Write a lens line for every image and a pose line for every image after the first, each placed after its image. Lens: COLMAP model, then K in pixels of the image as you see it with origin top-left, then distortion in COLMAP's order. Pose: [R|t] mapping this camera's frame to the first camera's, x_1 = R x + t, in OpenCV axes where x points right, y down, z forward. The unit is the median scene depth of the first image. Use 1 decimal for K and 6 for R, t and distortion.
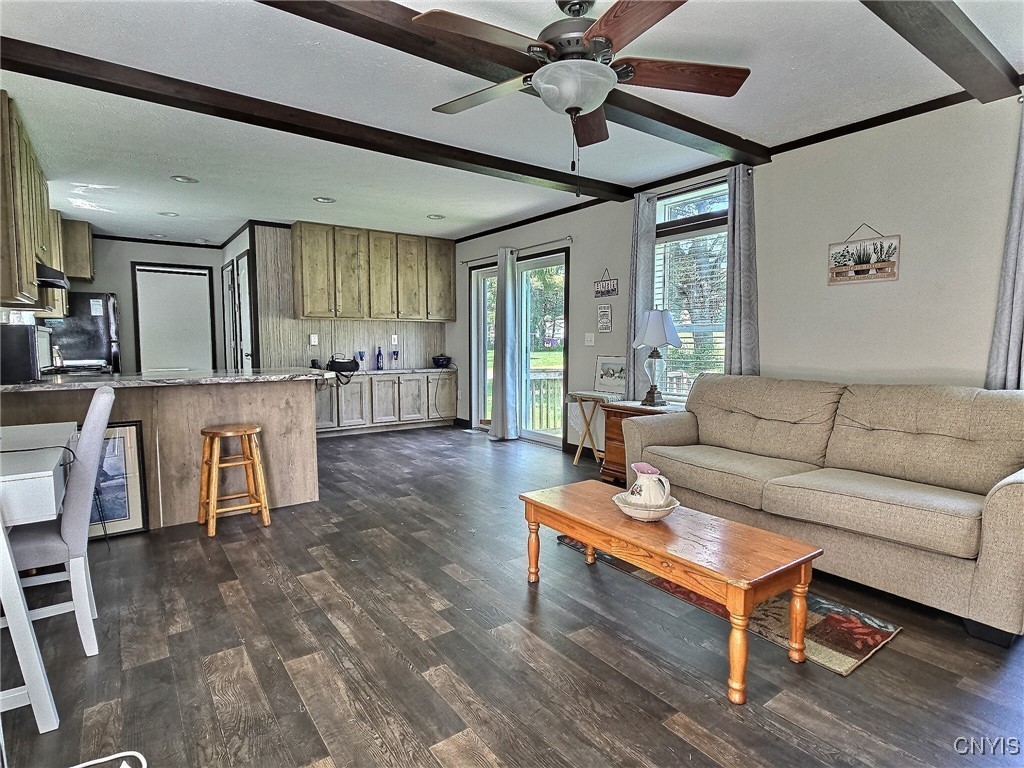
lens RADIAL K [[544.5, 0, 514.9], [0, 544.5, 382.4], [0, 0, 1]] dist [0.008141, -0.003179]
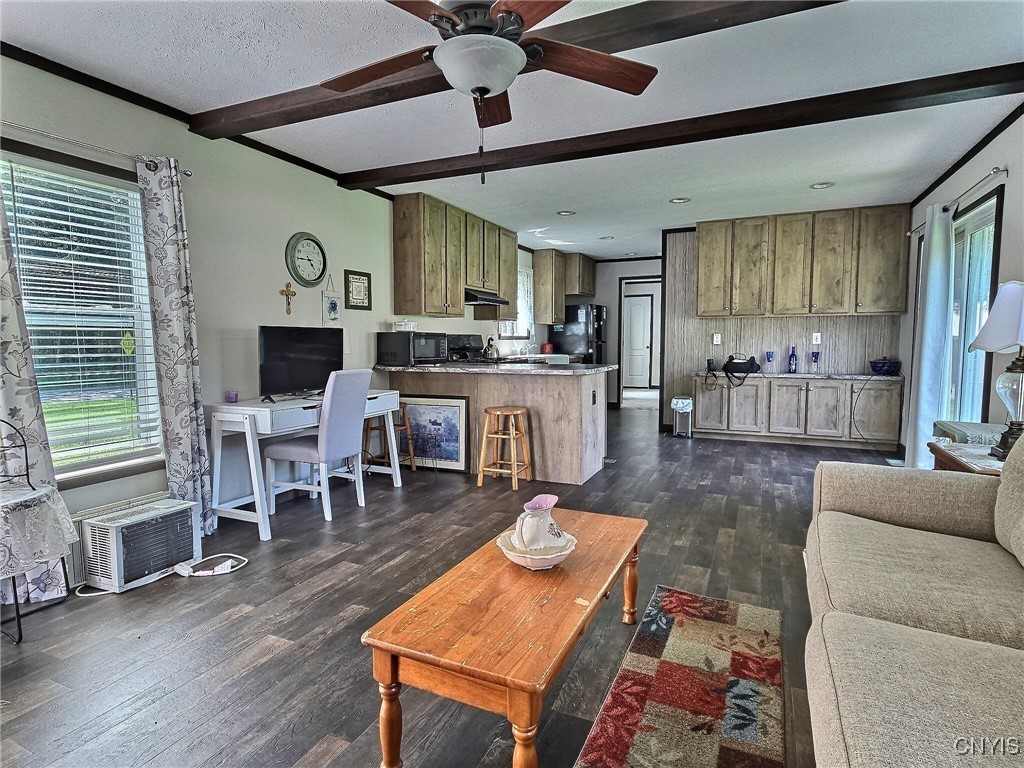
lens RADIAL K [[544.5, 0, 514.6], [0, 544.5, 381.5], [0, 0, 1]] dist [0.008141, -0.003179]
pose [[0.494415, 0.064493, -0.866830, 0.539155], [-0.063402, 0.997263, 0.038035, -0.027452], [0.866911, 0.036153, 0.497151, 0.337883]]
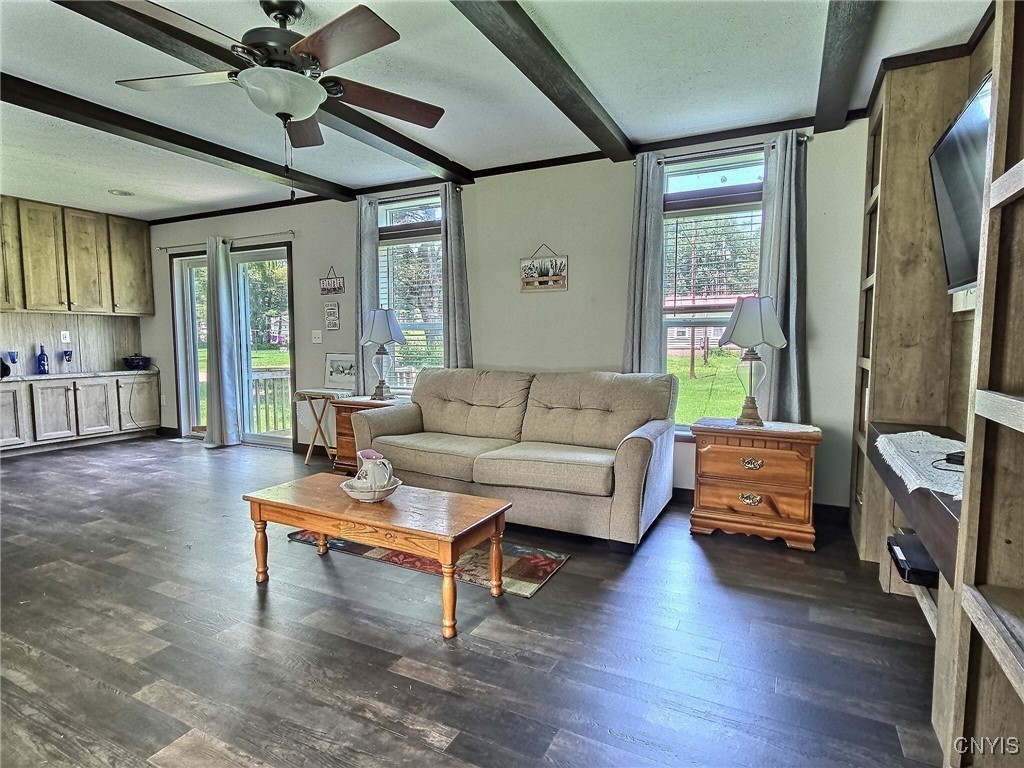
lens RADIAL K [[544.5, 0, 516.4], [0, 544.5, 383.4], [0, 0, 1]] dist [0.008141, -0.003179]
pose [[0.888361, -0.038769, 0.457507, 0.002680], [0.035540, 0.999245, 0.015666, 0.004703], [-0.457769, 0.002343, 0.889068, -0.066827]]
